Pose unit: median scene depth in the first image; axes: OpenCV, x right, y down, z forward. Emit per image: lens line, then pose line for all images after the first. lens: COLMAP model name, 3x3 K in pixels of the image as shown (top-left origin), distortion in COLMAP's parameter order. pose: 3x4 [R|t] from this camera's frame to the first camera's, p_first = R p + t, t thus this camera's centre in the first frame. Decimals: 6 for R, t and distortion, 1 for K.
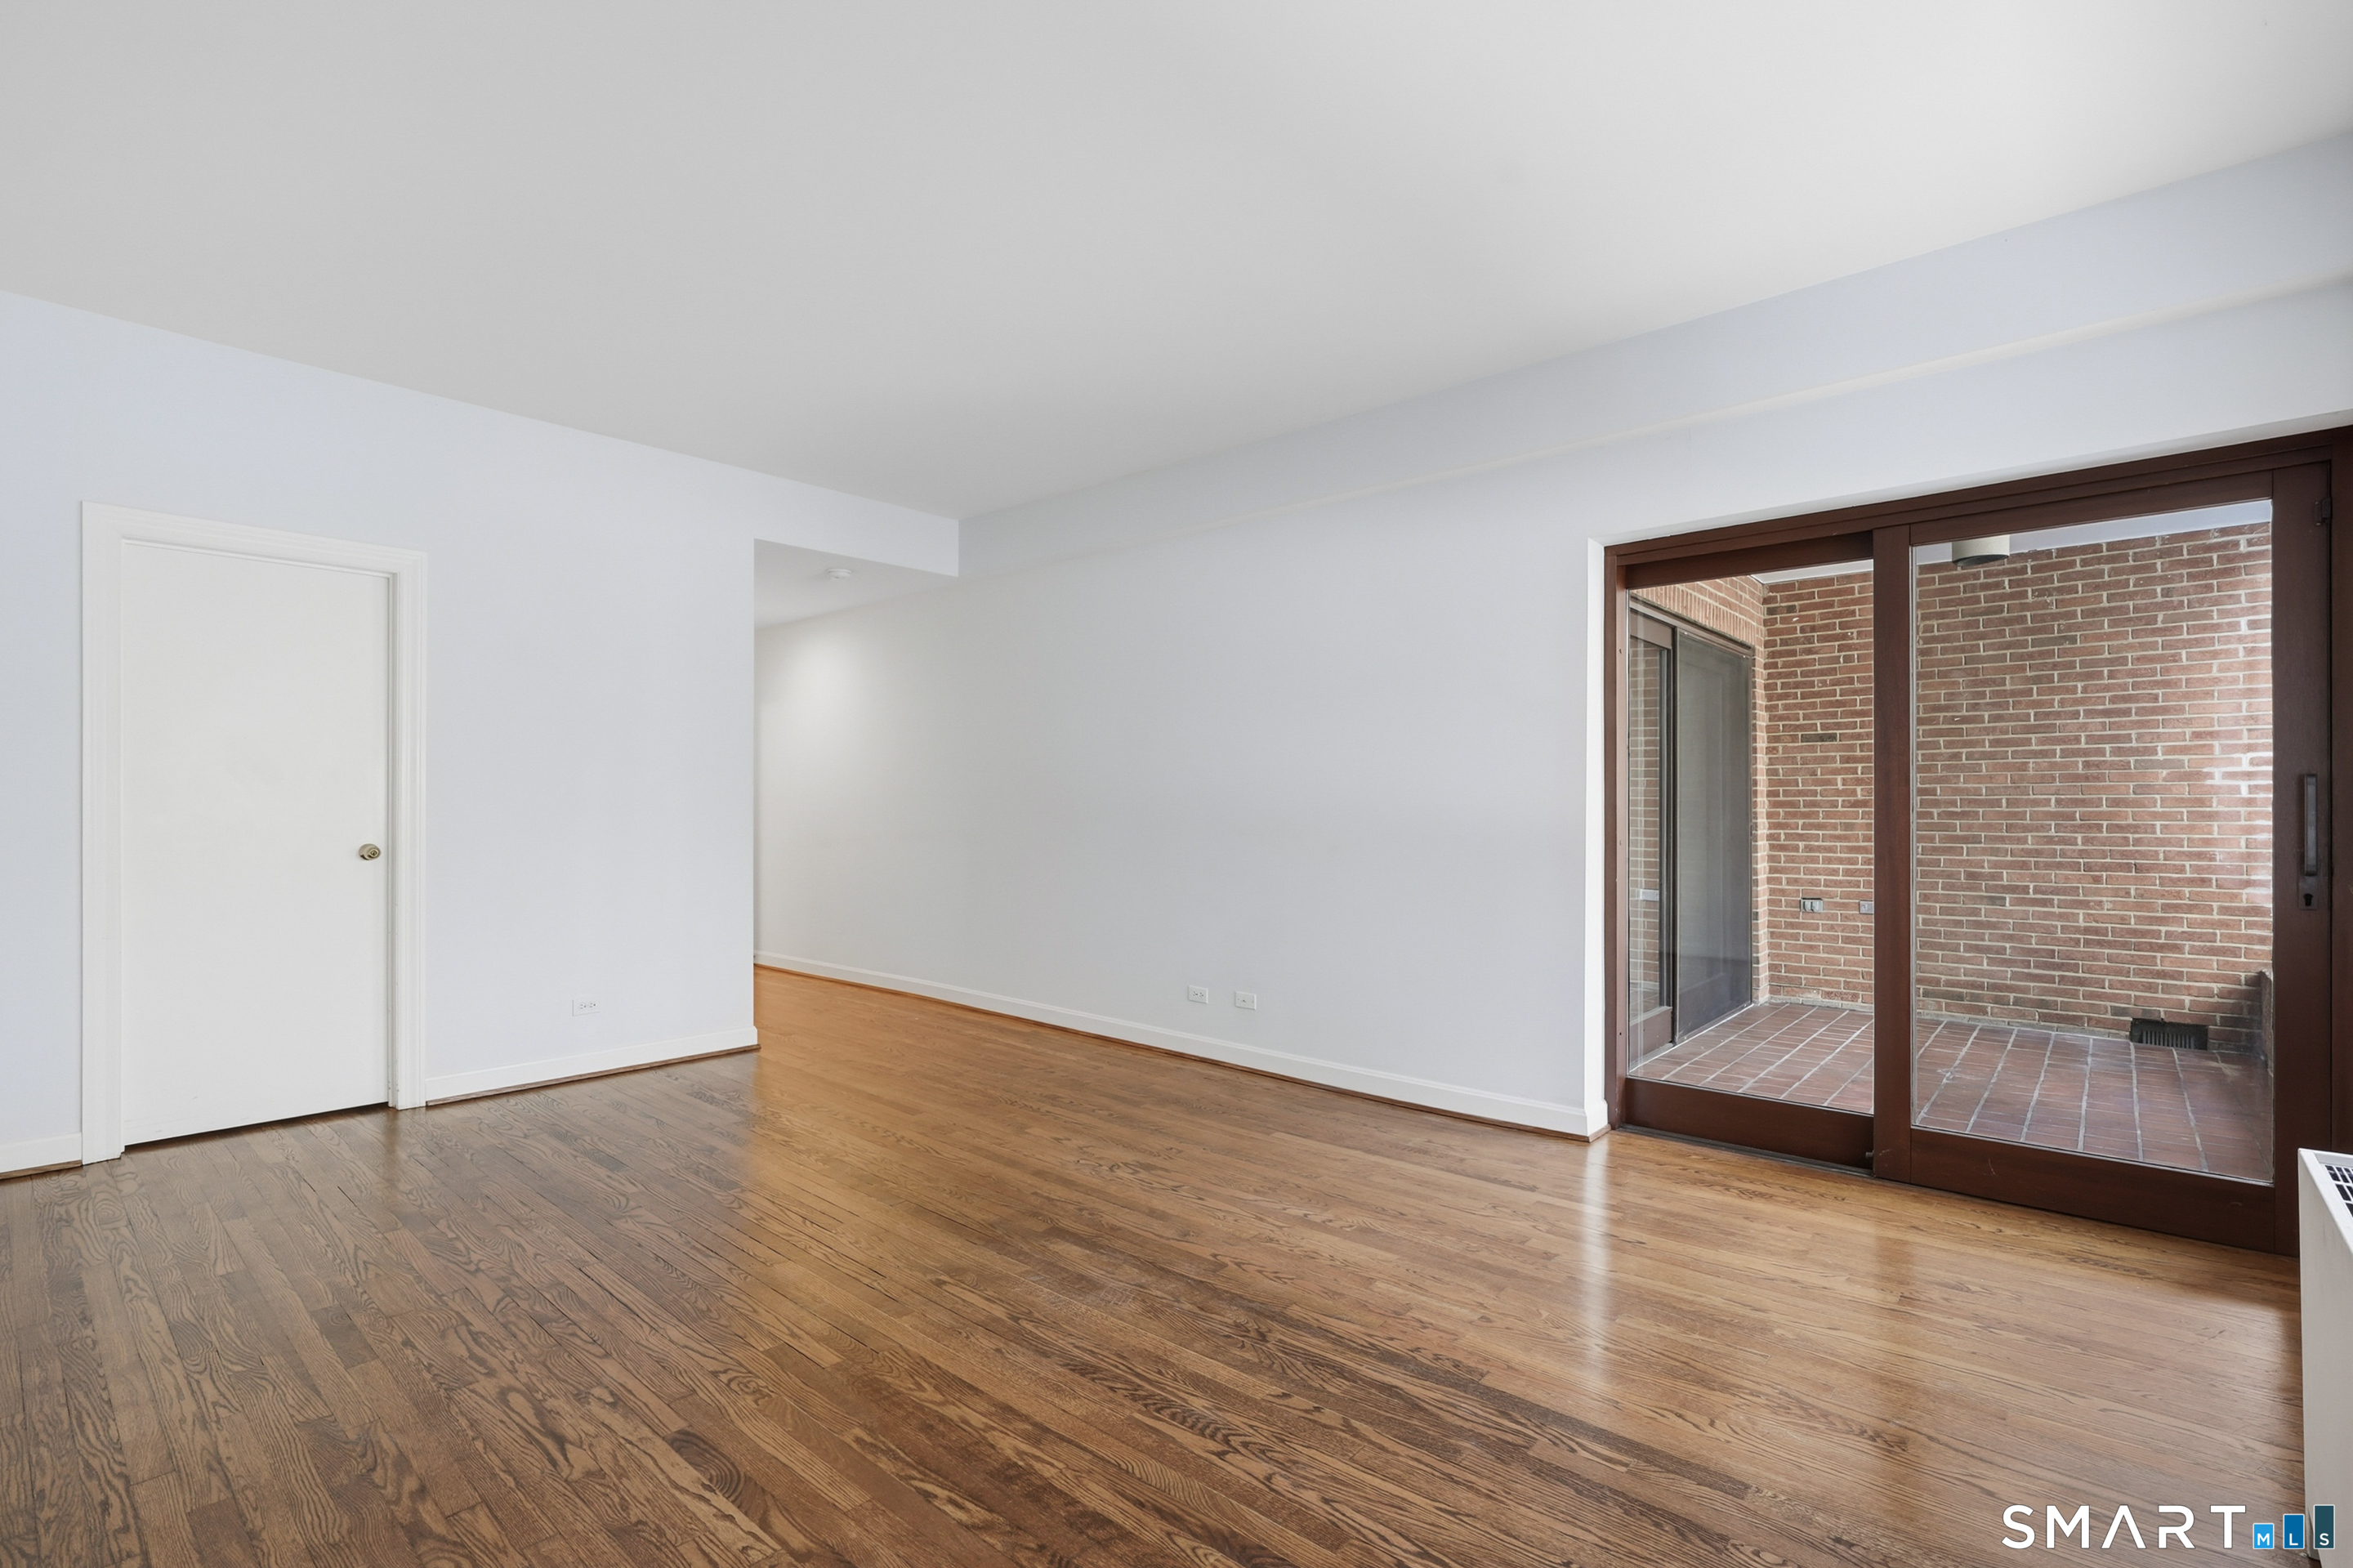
lens RADIAL K [[1071.1, 0, 1176.5], [0, 1071.1, 784.0], [0, 0, 1]] dist [-0.000037, 0.000133]
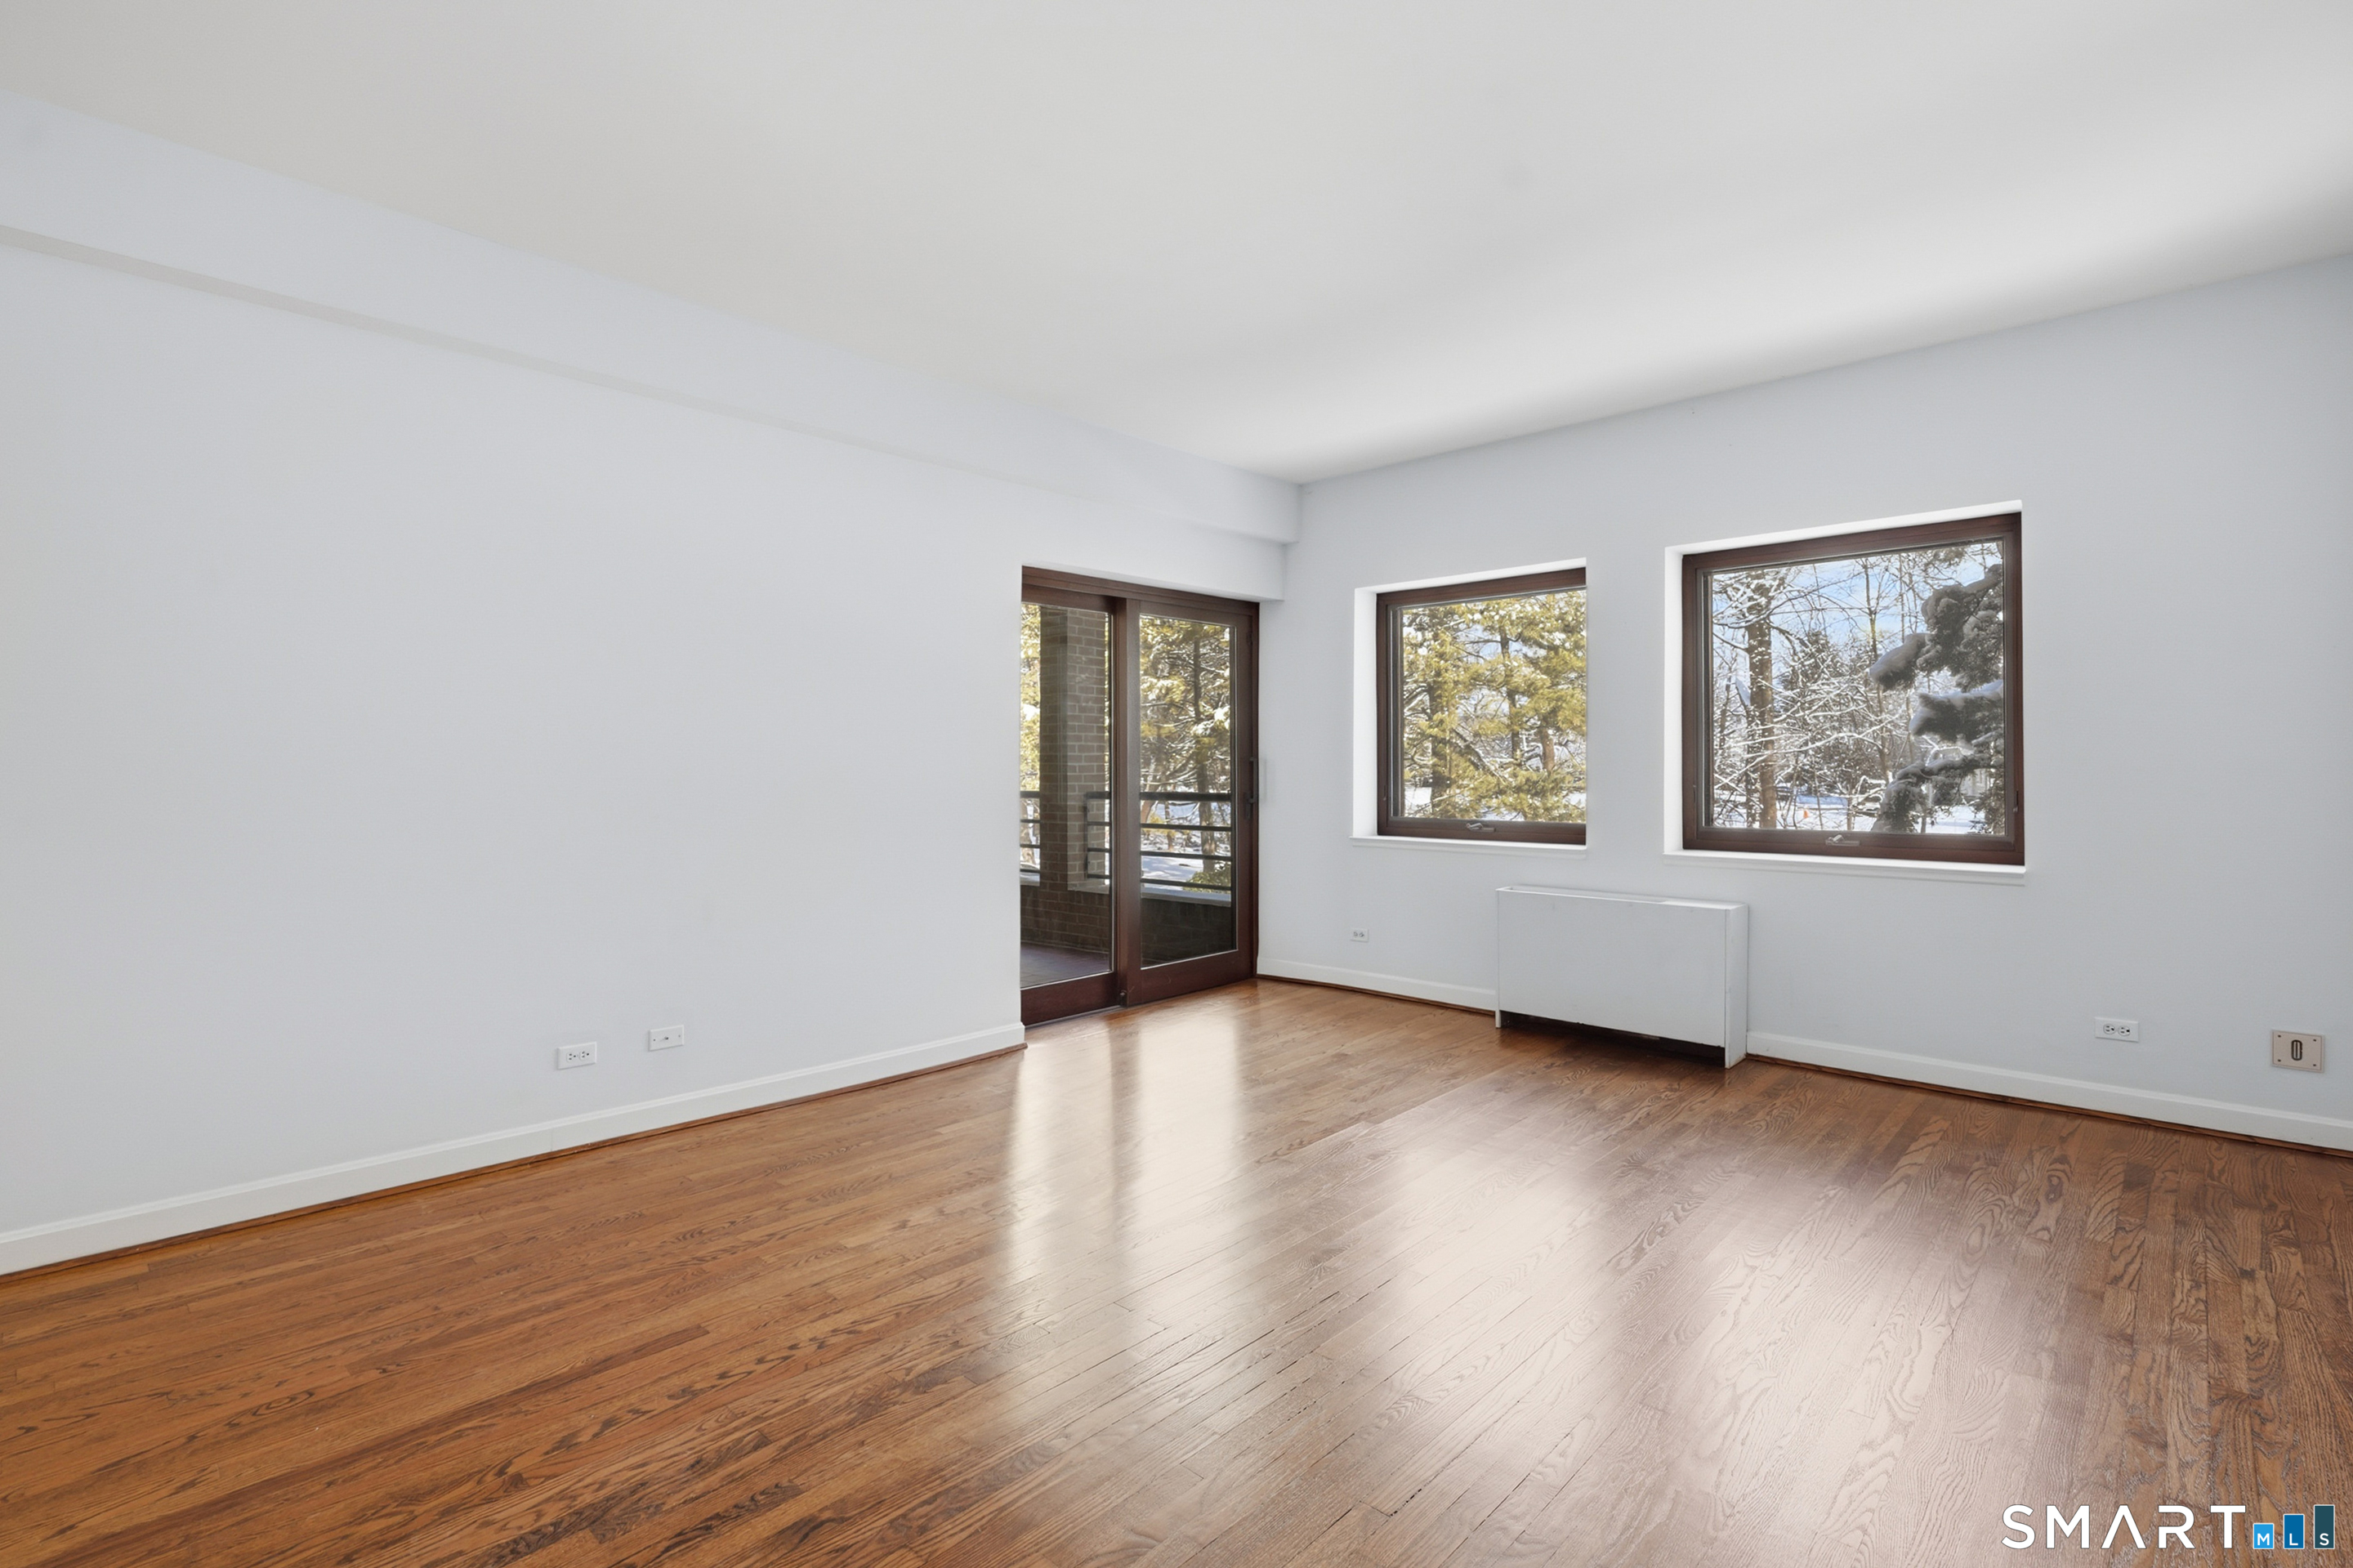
lens RADIAL K [[1071.1, 0, 1176.5], [0, 1071.1, 784.0], [0, 0, 1]] dist [-0.000037, 0.000133]
pose [[0.035178, -0.010976, 0.999321, -0.774801], [-0.018474, 0.999762, 0.011631, 0.011294], [-0.999210, -0.018870, 0.034967, 0.725161]]
